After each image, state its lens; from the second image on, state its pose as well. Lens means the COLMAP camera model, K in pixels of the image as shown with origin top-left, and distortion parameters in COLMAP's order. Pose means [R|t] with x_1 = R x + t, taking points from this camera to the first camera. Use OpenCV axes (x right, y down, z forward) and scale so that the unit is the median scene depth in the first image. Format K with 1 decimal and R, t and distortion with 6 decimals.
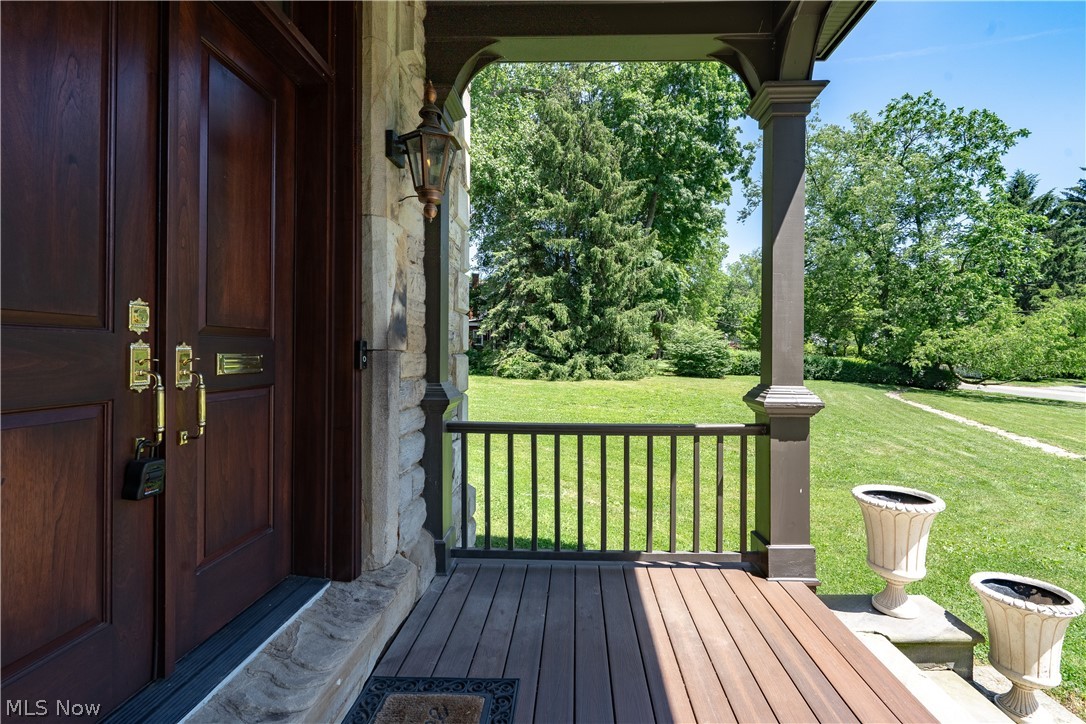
lens RADIAL K [[487.9, 0, 543.0], [0, 487.9, 362.0], [0, 0, 1]] dist [-0.001059, 0.000251]
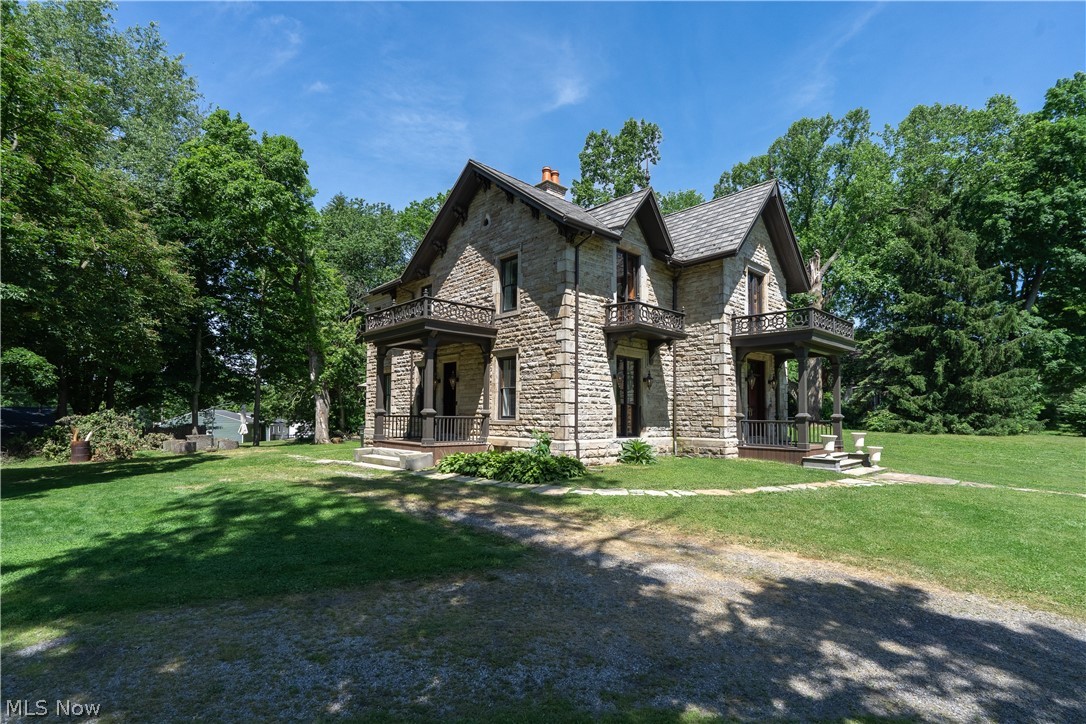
lens RADIAL K [[511.5, 0, 549.3], [0, 511.5, 400.2], [0, 0, 1]] dist [0.000081, 0.000182]
pose [[0.728660, -0.022987, -0.684490, 0.250763], [-0.013366, 0.998769, -0.047770, 0.025598], [0.684745, 0.043957, 0.727456, -0.676067]]
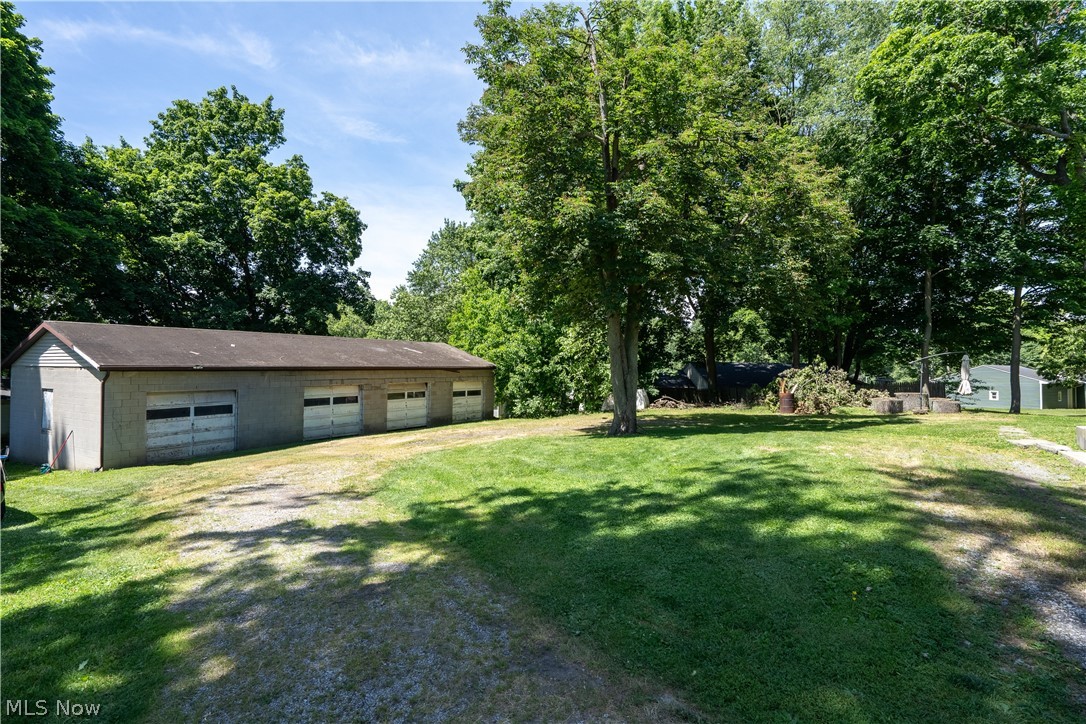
lens RADIAL K [[554.2, 0, 524.7], [0, 554.2, 361.6], [0, 0, 1]] dist [-0.002000, -0.000405]
pose [[-0.495265, -0.019482, -0.868523, 0.149881], [-0.027326, 0.999603, -0.006840, 0.028005], [0.868312, 0.020345, -0.495601, -0.507473]]
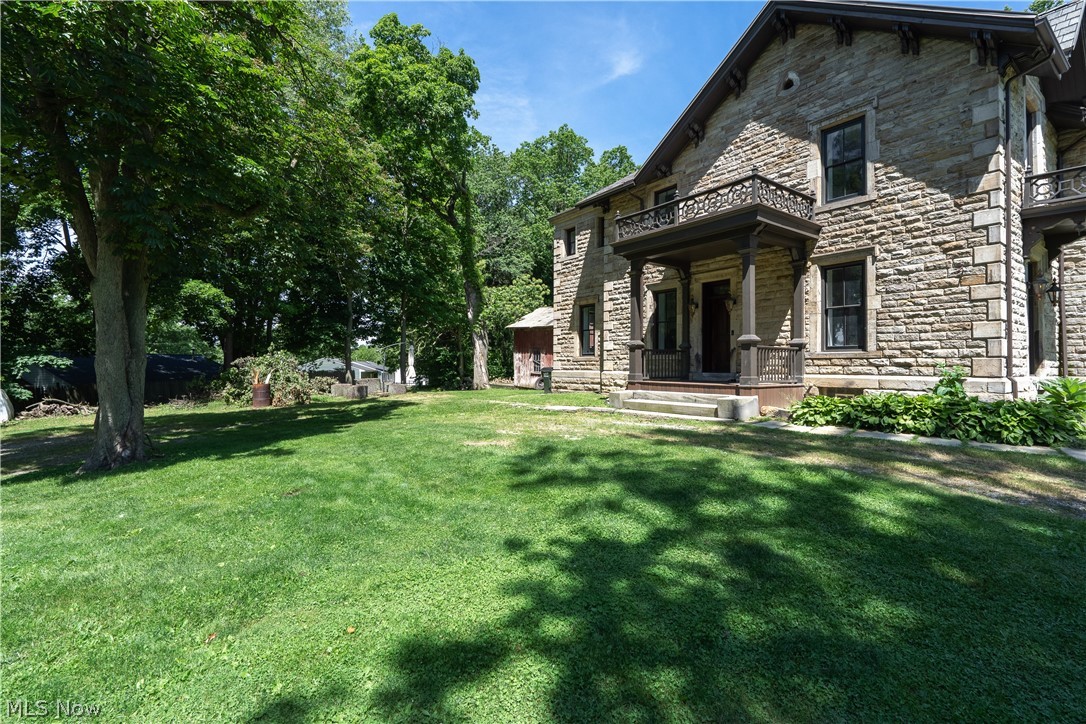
lens RADIAL K [[487.9, 0, 543.0], [0, 487.9, 362.0], [0, 0, 1]] dist [-0.001059, 0.000251]
pose [[0.637393, -0.011791, -0.770449, -0.063966], [-0.011241, 0.999634, -0.024598, 0.043897], [0.770457, 0.024339, 0.637027, -0.731334]]
